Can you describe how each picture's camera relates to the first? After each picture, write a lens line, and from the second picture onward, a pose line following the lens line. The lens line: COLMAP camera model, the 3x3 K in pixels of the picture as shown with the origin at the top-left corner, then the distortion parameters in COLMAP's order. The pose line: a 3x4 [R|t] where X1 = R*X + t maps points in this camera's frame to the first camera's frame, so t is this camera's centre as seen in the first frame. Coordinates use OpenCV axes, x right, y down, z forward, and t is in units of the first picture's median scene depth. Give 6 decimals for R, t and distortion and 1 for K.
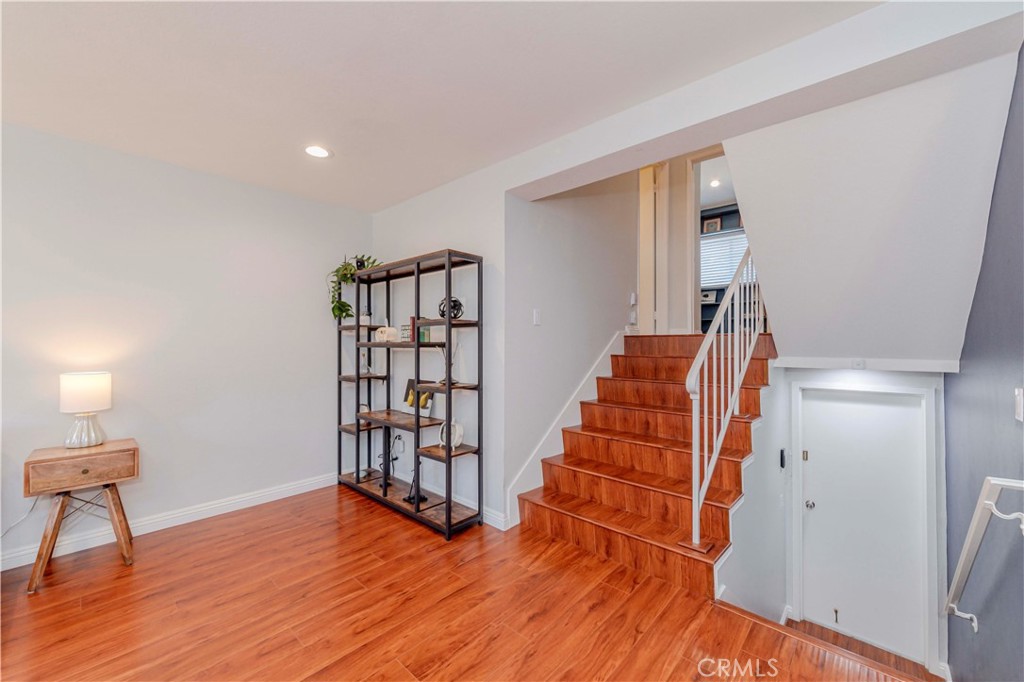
lens RADIAL K [[403.9, 0, 512.0], [0, 403.9, 341.0], [0, 0, 1]] dist [-0.015035, -0.000026]
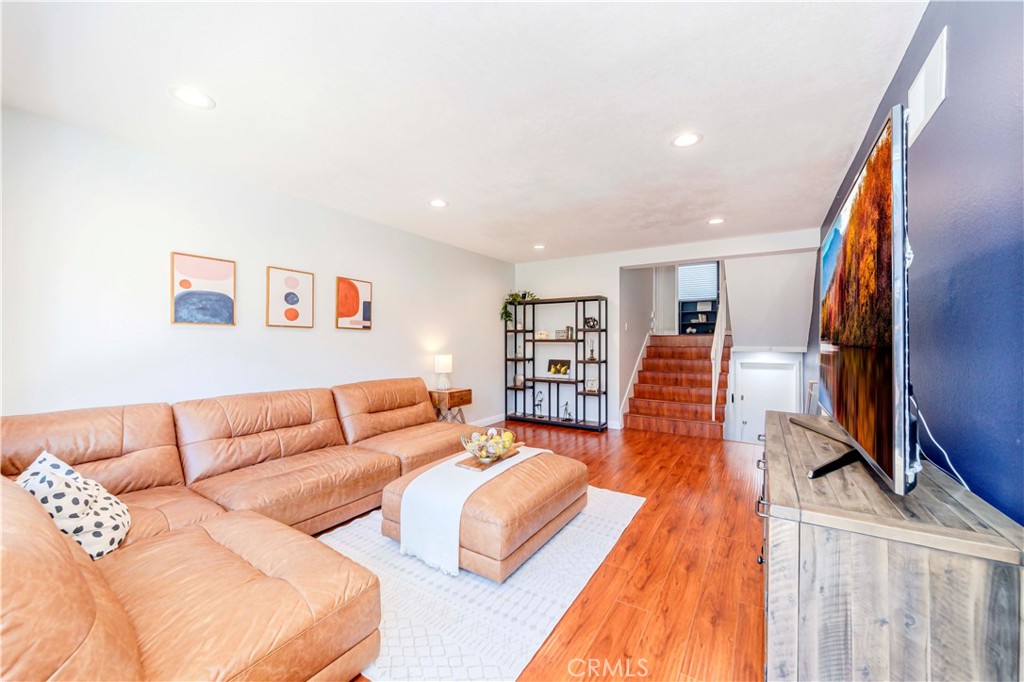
lens RADIAL K [[396.1, 0, 513.6], [0, 396.1, 335.6], [0, 0, 1]] dist [0.001461, 0.000047]
pose [[0.984815, 0.003178, 0.173579, -0.804235], [-0.001592, 0.999956, -0.009276, 0.003350], [-0.173601, 0.008859, 0.984776, -0.817411]]
